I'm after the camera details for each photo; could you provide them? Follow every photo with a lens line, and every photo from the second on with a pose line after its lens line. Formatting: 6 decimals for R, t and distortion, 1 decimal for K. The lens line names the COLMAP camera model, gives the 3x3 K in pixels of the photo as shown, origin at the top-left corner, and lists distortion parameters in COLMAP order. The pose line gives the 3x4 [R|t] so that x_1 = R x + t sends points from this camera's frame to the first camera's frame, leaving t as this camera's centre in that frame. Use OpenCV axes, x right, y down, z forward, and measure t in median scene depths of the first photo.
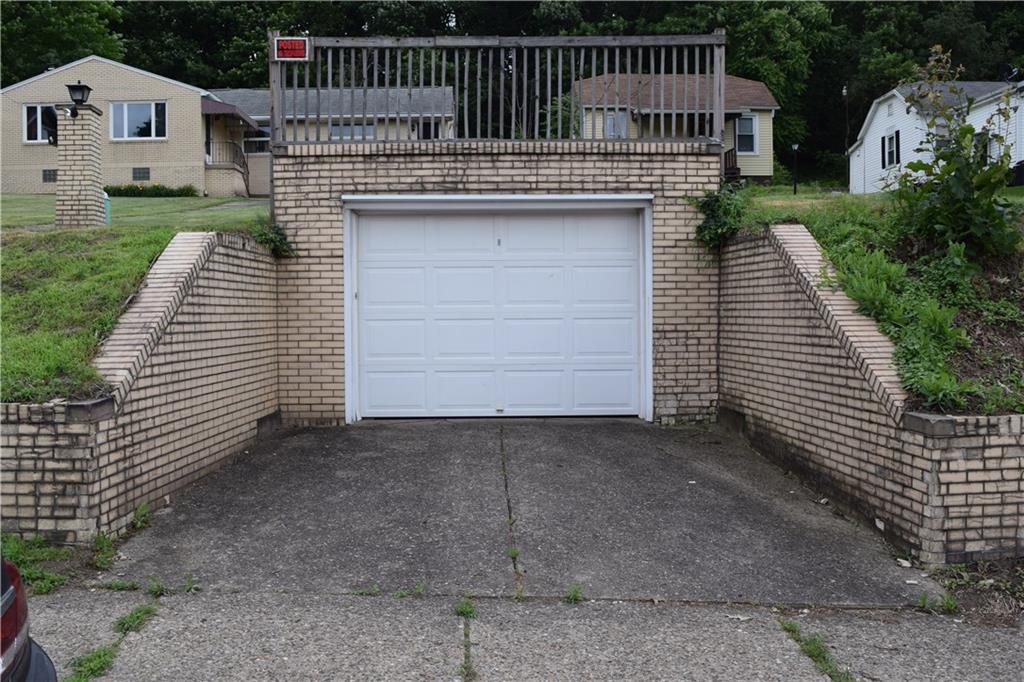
lens RADIAL K [[946.1, 0, 508.5], [0, 946.1, 338.5], [0, 0, 1]] dist [-0.063126, 0.000000]
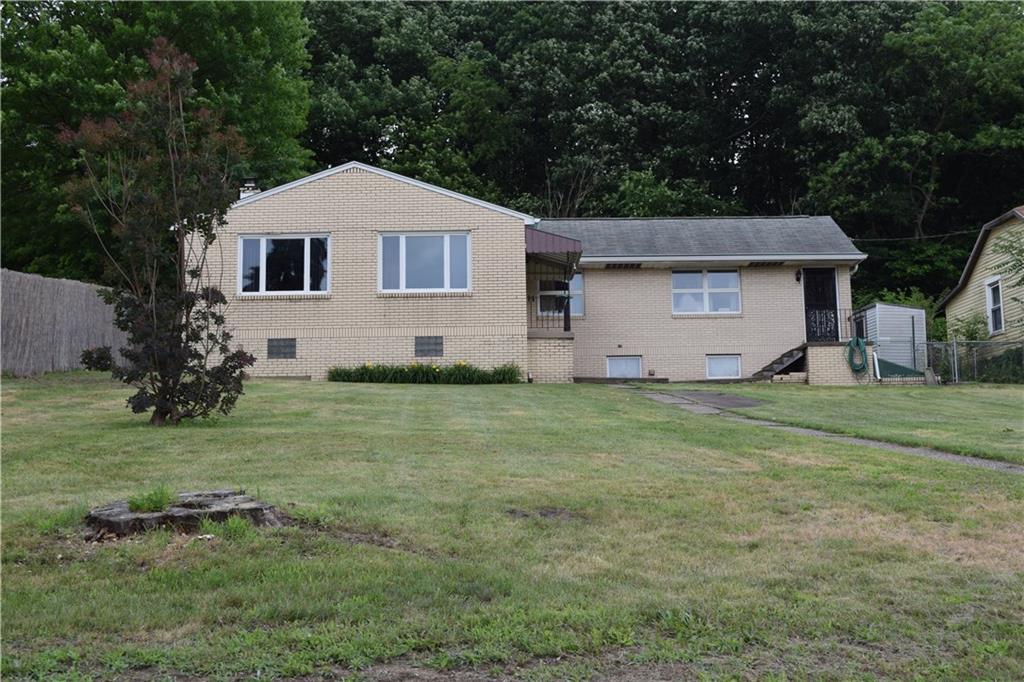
lens RADIAL K [[1156.9, 0, 515.4], [0, 1156.9, 343.9], [0, 0, 1]] dist [-0.007182, 0.000000]
pose [[0.999976, -0.004248, -0.005410, -0.329251], [0.003291, 0.986093, -0.166162, -0.048431], [0.006041, 0.166140, 0.986084, 0.235400]]
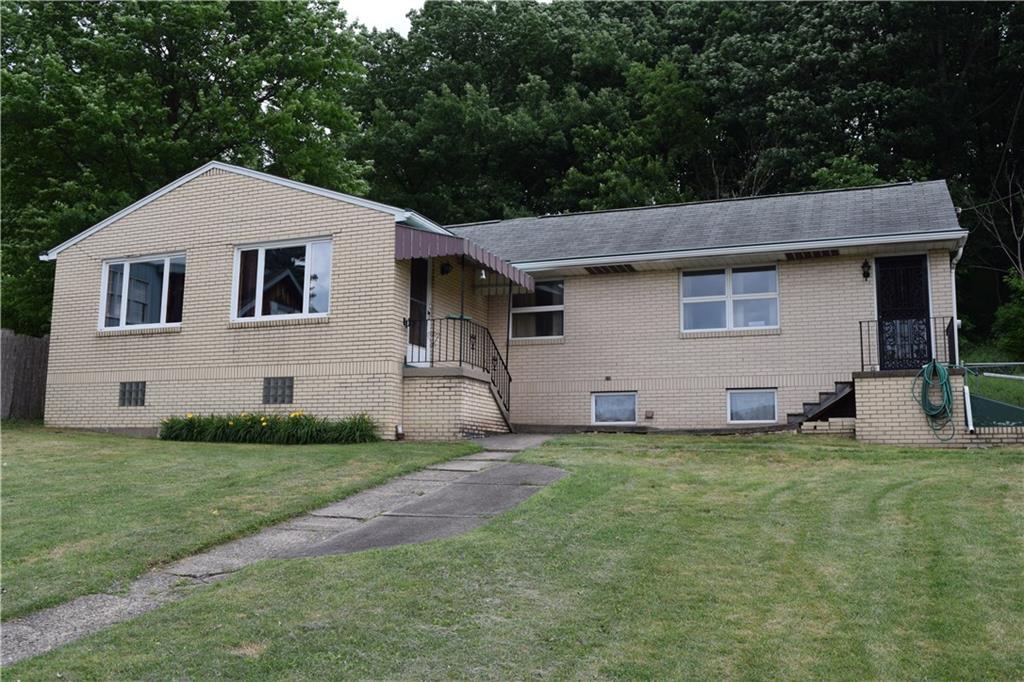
lens RADIAL K [[946.1, 0, 507.9], [0, 946.1, 334.9], [0, 0, 1]] dist [-0.063126, 0.000000]
pose [[0.919051, -0.034032, -0.392666, -0.094719], [-0.035362, 0.985128, -0.168146, -0.126633], [0.392549, 0.168420, 0.904179, 0.603639]]
